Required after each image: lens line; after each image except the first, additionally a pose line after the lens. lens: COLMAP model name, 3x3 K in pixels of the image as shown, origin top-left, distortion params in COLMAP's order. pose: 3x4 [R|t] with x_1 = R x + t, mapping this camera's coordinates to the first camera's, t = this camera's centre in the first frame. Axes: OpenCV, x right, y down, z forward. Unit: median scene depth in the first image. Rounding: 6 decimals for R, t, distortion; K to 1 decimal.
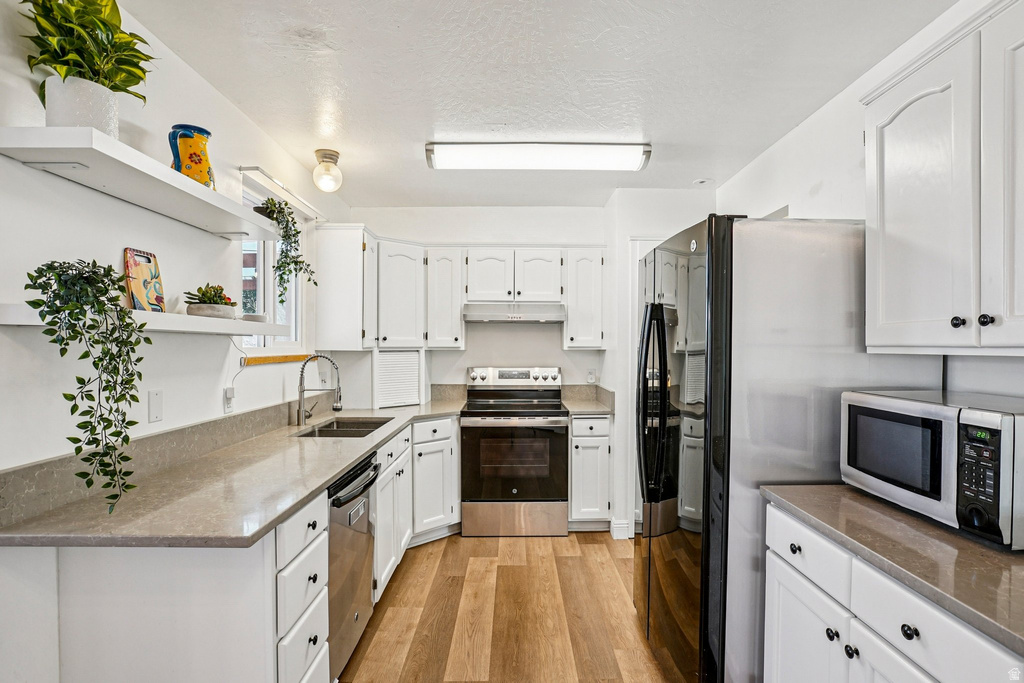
lens RADIAL K [[523.4, 0, 511.4], [0, 523.4, 361.3], [0, 0, 1]] dist [-0.027059, 0.000147]
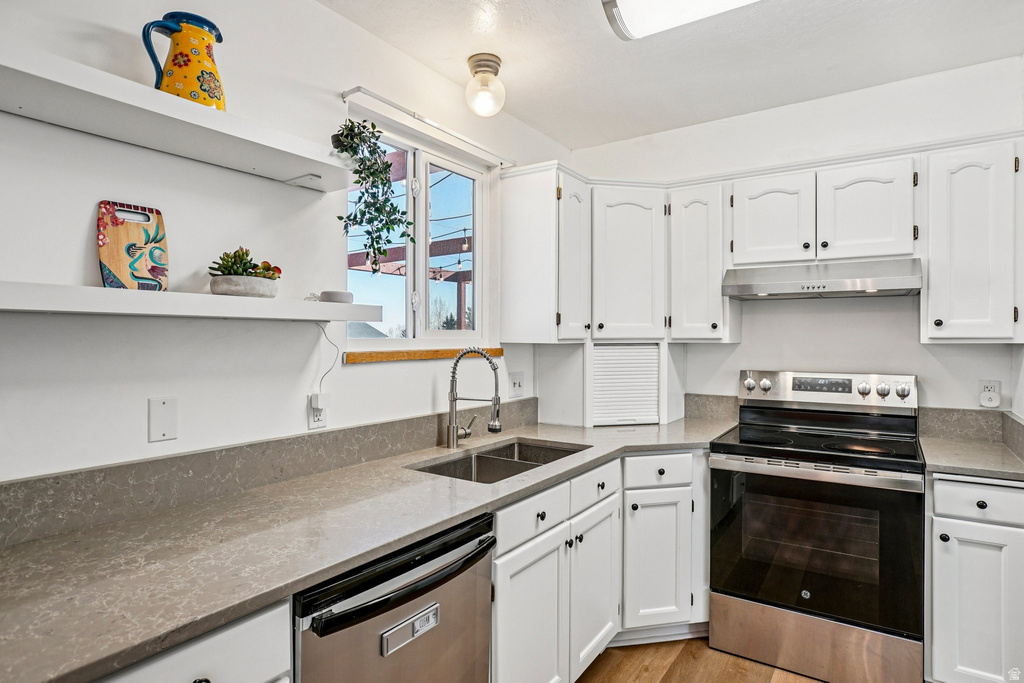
lens RADIAL K [[561.1, 0, 512.0], [0, 561.1, 341.5], [0, 0, 1]] dist [-0.058059, 0.039302]
pose [[0.826646, 0.001766, -0.562719, 0.078273], [-0.014797, 0.999717, -0.018600, -0.007927], [0.562527, 0.023702, 0.826439, 0.330128]]
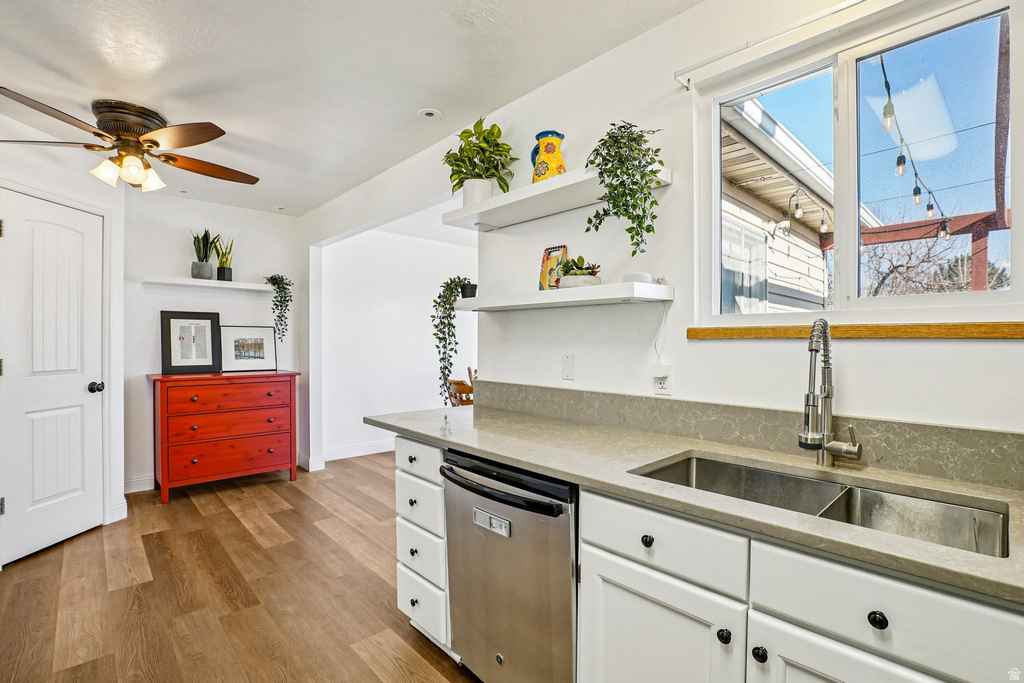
lens RADIAL K [[488.6, 0, 516.7], [0, 488.6, 341.6], [0, 0, 1]] dist [-0.043888, 0.000197]
pose [[-0.737147, -0.001623, -0.675730, 0.099440], [-0.024115, 0.999423, 0.023906, 0.000793], [0.675302, 0.033918, -0.736761, 0.923224]]
